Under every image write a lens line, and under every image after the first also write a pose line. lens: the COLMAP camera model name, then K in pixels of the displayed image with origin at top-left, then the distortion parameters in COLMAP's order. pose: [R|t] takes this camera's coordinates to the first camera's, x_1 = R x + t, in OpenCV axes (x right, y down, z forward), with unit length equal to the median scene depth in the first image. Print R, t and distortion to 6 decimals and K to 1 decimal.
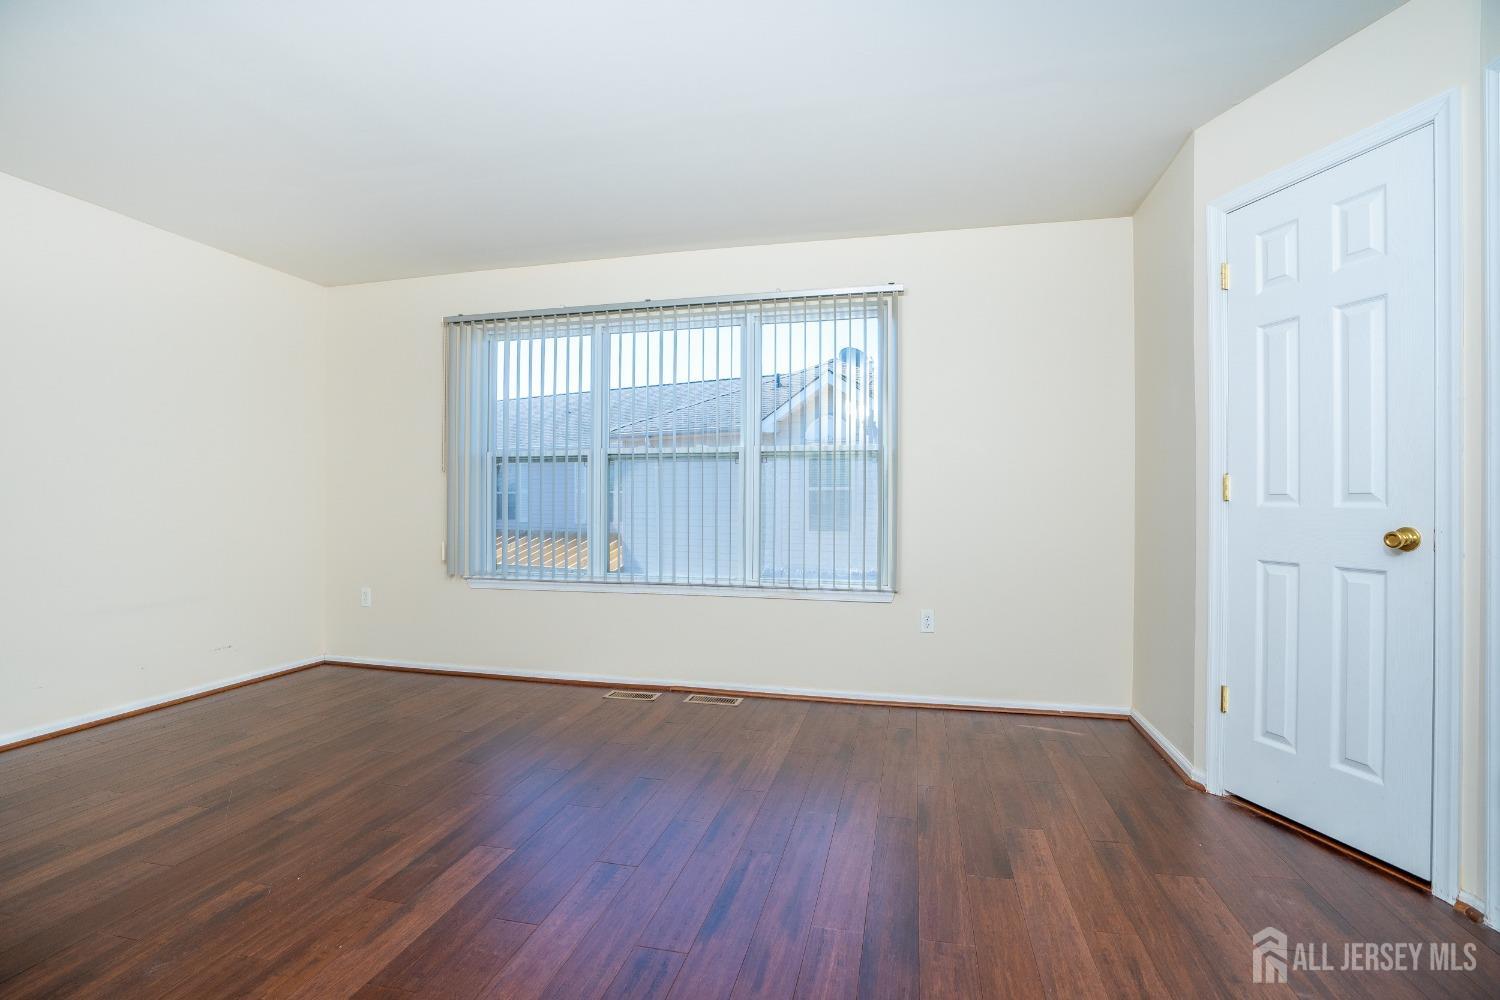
lens RADIAL K [[697.4, 0, 748.0], [0, 697.4, 502.9], [0, 0, 1]] dist [-0.066515, 0.026486]
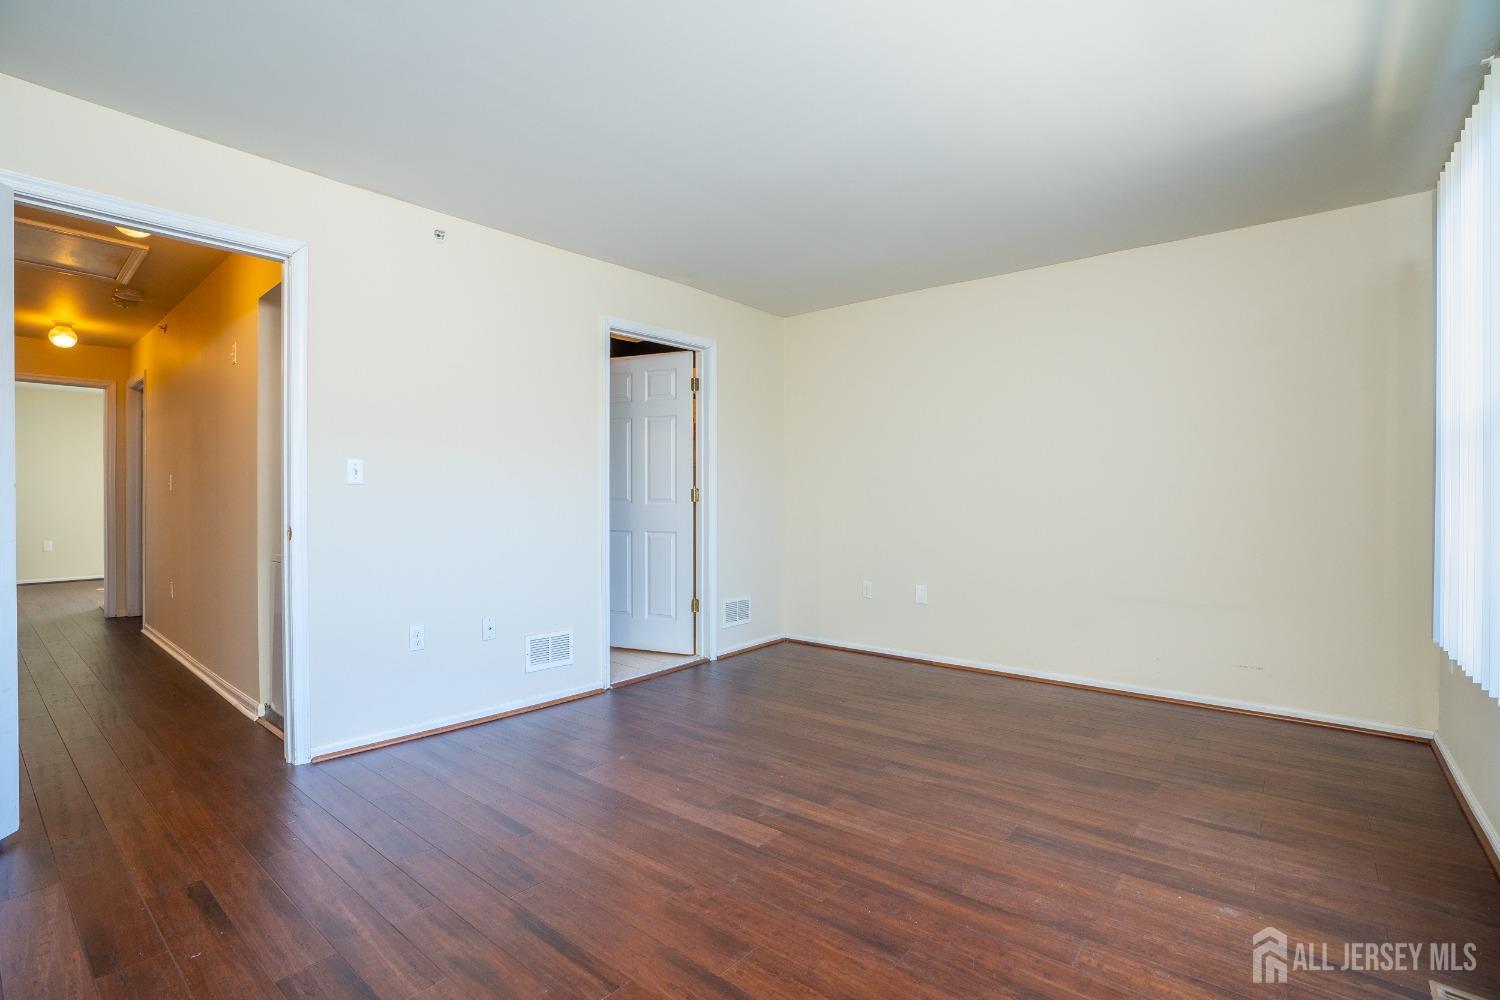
lens RADIAL K [[697.4, 0, 748.0], [0, 697.4, 502.9], [0, 0, 1]] dist [-0.066515, 0.026486]
pose [[-0.441981, 0.001265, -0.897023, 0.533180], [-0.006682, 0.999967, 0.004703, -0.007372], [0.896999, 0.008072, -0.441958, 1.311462]]
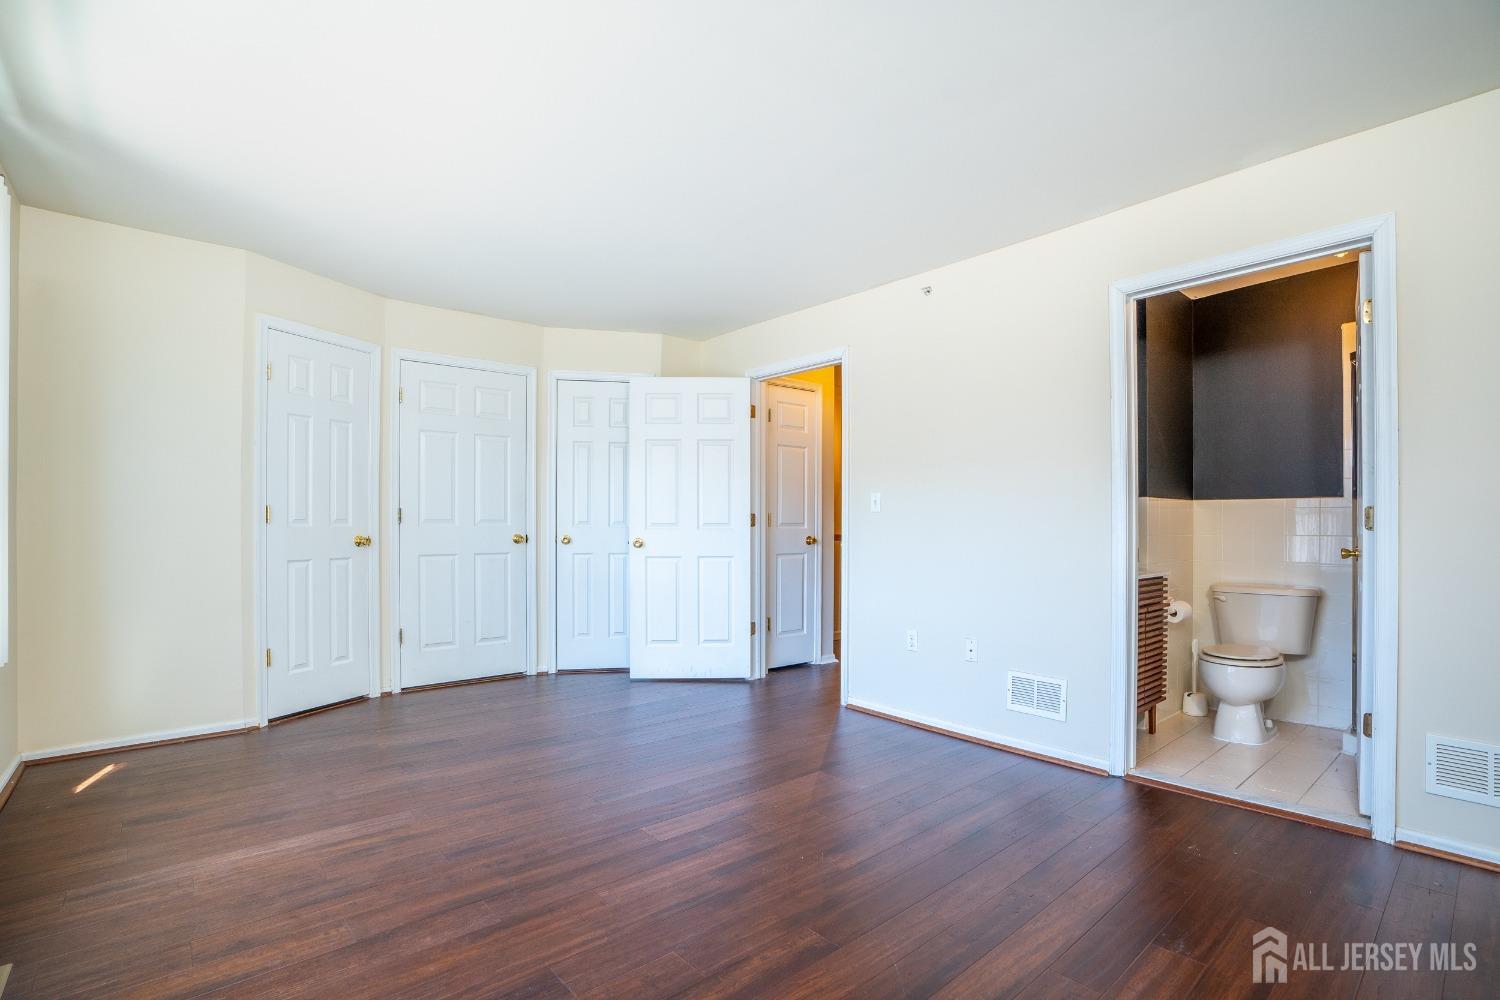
lens RADIAL K [[698.8, 0, 752.9], [0, 698.8, 525.3], [0, 0, 1]] dist [-0.019984, 0.000339]
pose [[-0.809350, -0.005390, 0.587302, -1.083260], [-0.000670, 0.999966, 0.008254, -0.012054], [-0.587327, 0.006287, -0.809326, 1.680594]]
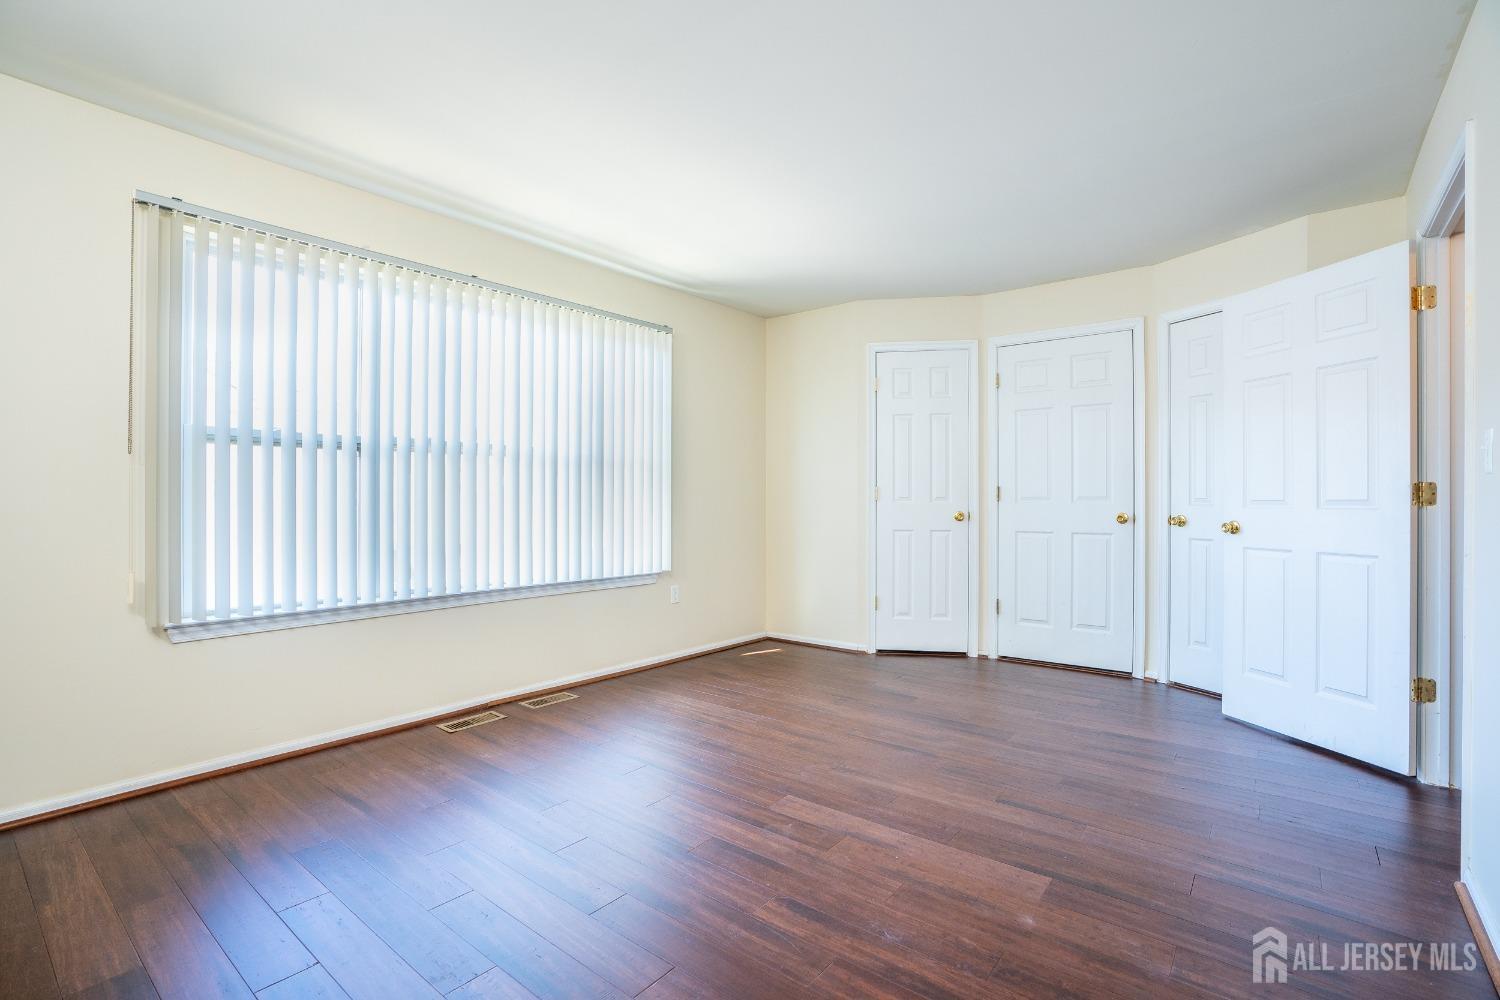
lens RADIAL K [[701.3, 0, 744.6], [0, 701.3, 506.7], [0, 0, 1]] dist [-0.075107, 0.027163]
pose [[0.430517, -0.008350, 0.902544, -1.331962], [0.004649, 0.999964, 0.007033, -0.000585], [-0.902571, 0.001168, 0.430540, 0.502638]]
